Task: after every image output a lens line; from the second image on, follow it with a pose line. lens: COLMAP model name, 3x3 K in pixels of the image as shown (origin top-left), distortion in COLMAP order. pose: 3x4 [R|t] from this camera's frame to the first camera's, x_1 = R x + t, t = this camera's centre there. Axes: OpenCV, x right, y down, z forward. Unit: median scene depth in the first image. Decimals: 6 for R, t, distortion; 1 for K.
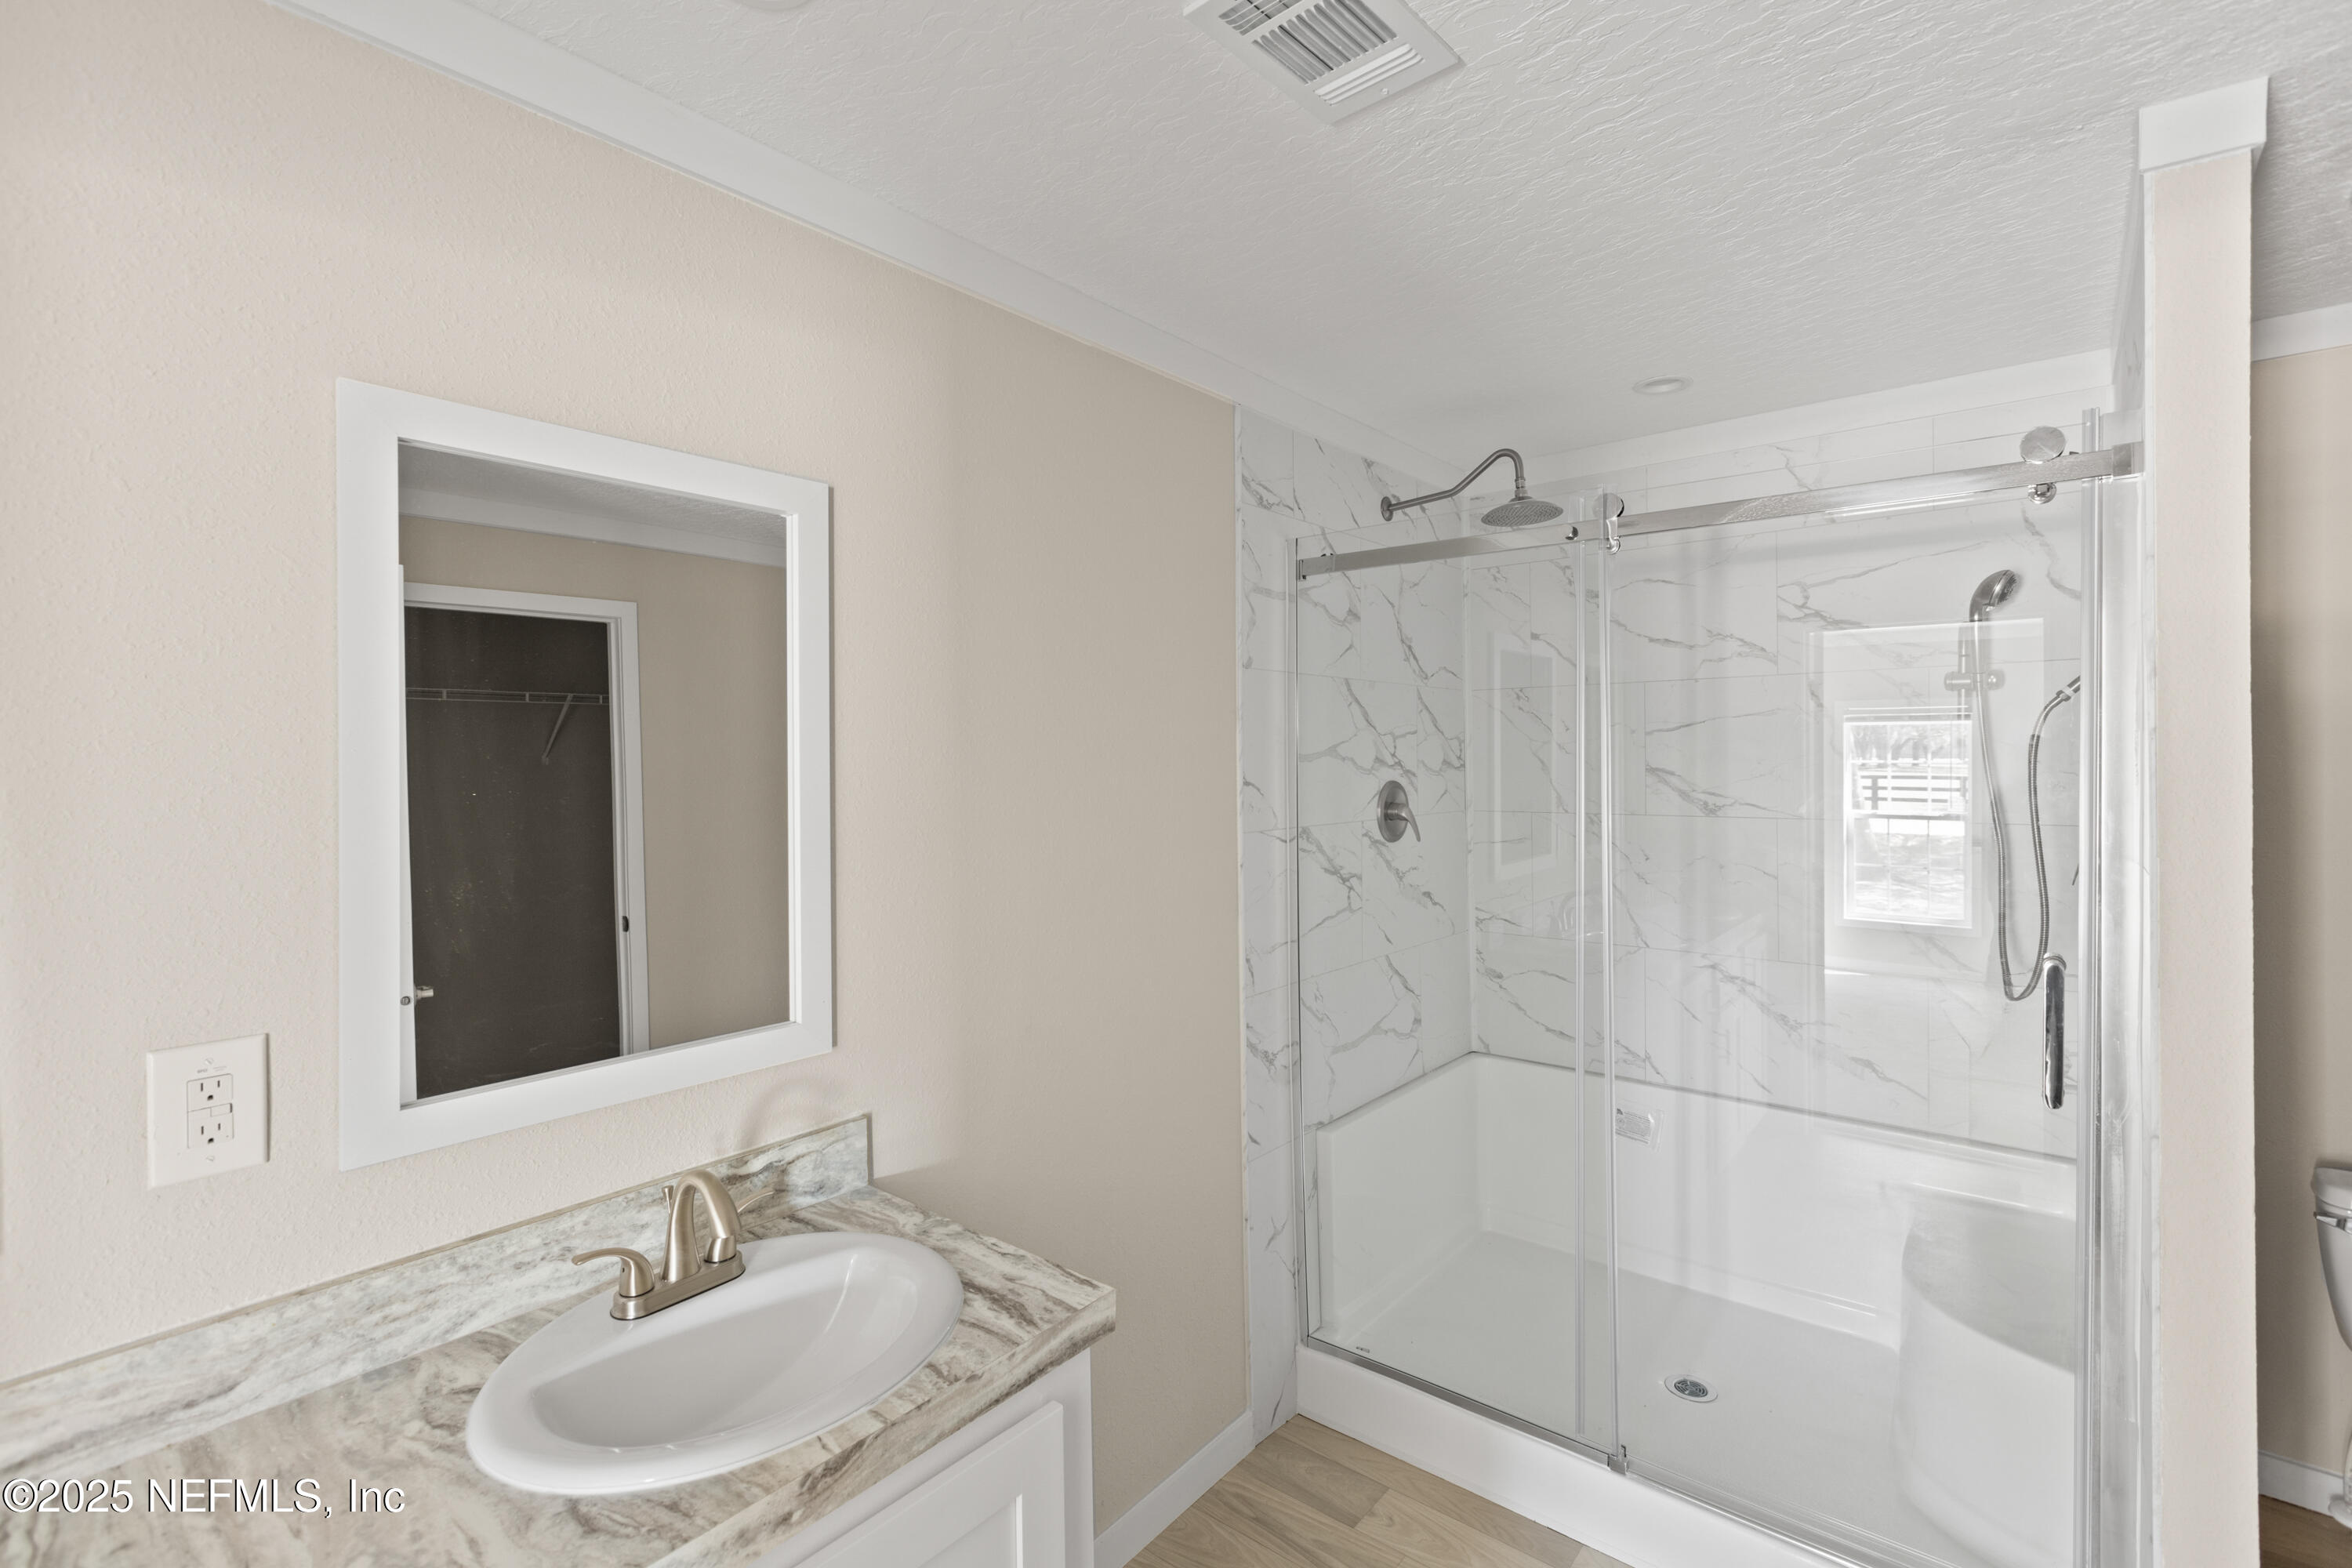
lens RADIAL K [[1078.1, 0, 1164.3], [0, 1078.1, 767.8], [0, 0, 1]] dist [0.005575, -0.000999]
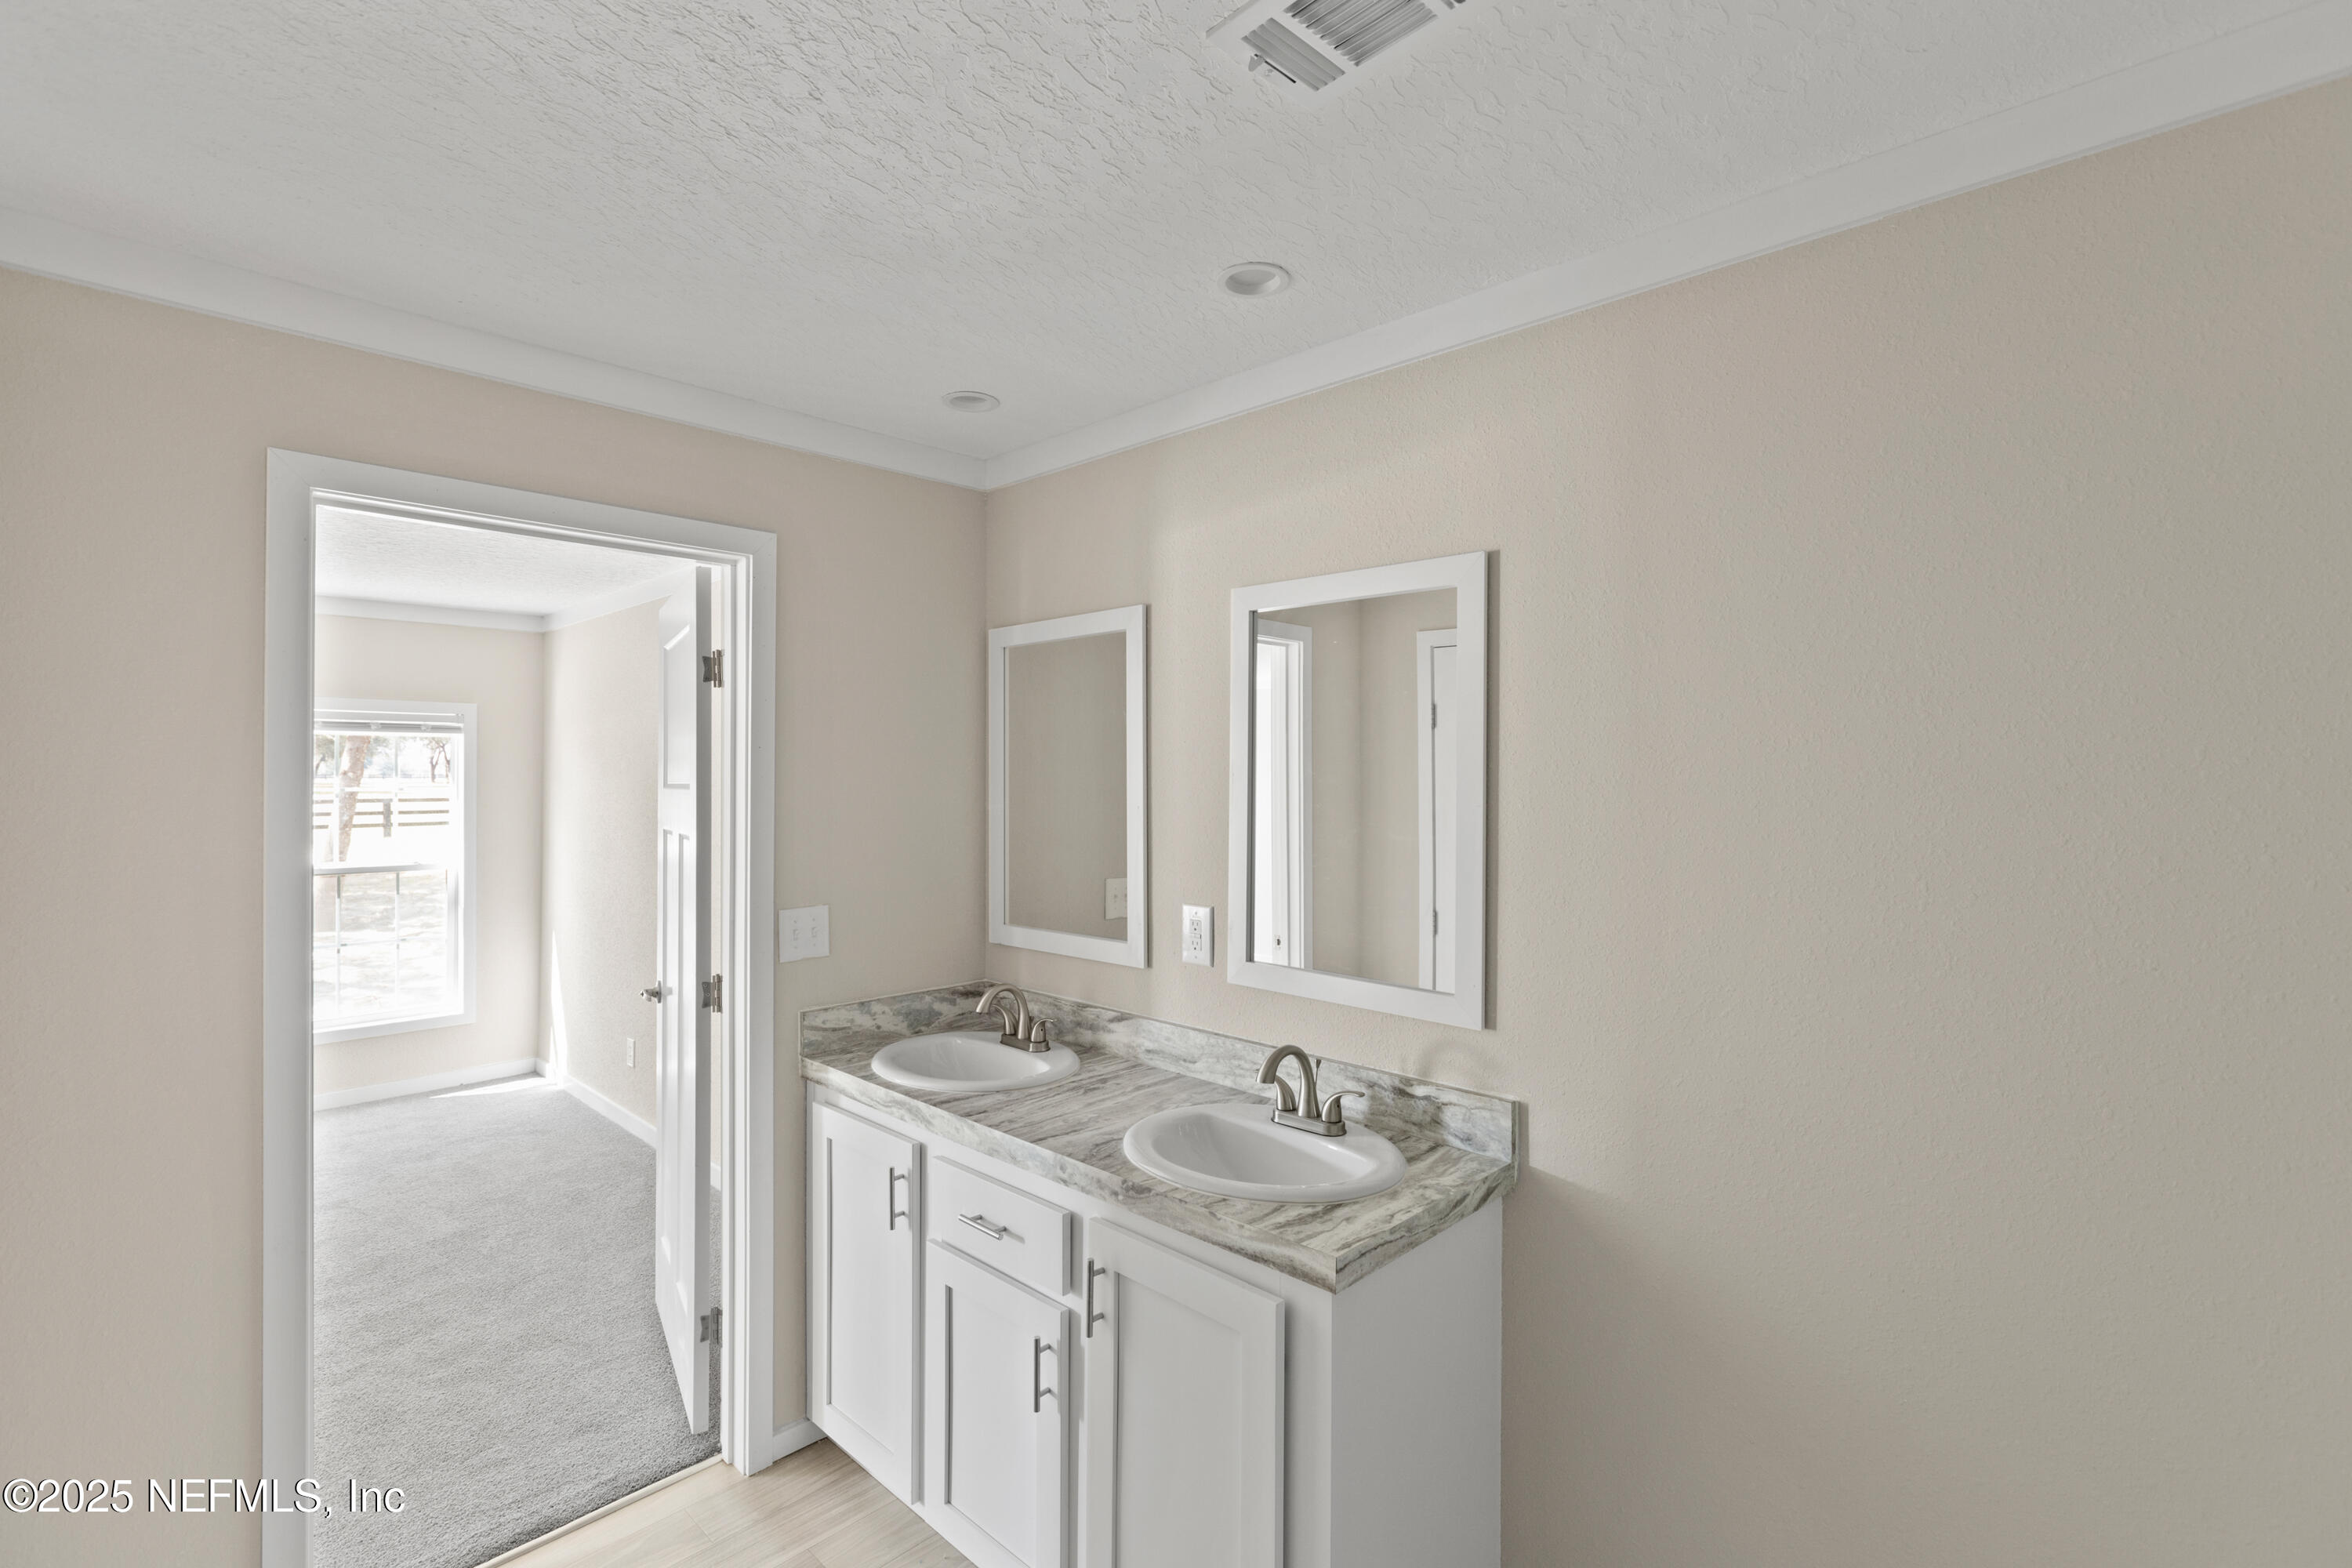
lens RADIAL K [[1078.1, 0, 1171.3], [0, 1078.1, 773.6], [0, 0, 1]] dist [0.005575, -0.000999]
pose [[-0.082873, 0.007237, -0.996534, 1.113349], [-0.016890, 0.999820, 0.008665, -0.029979], [0.996417, 0.017549, -0.082736, 0.934425]]
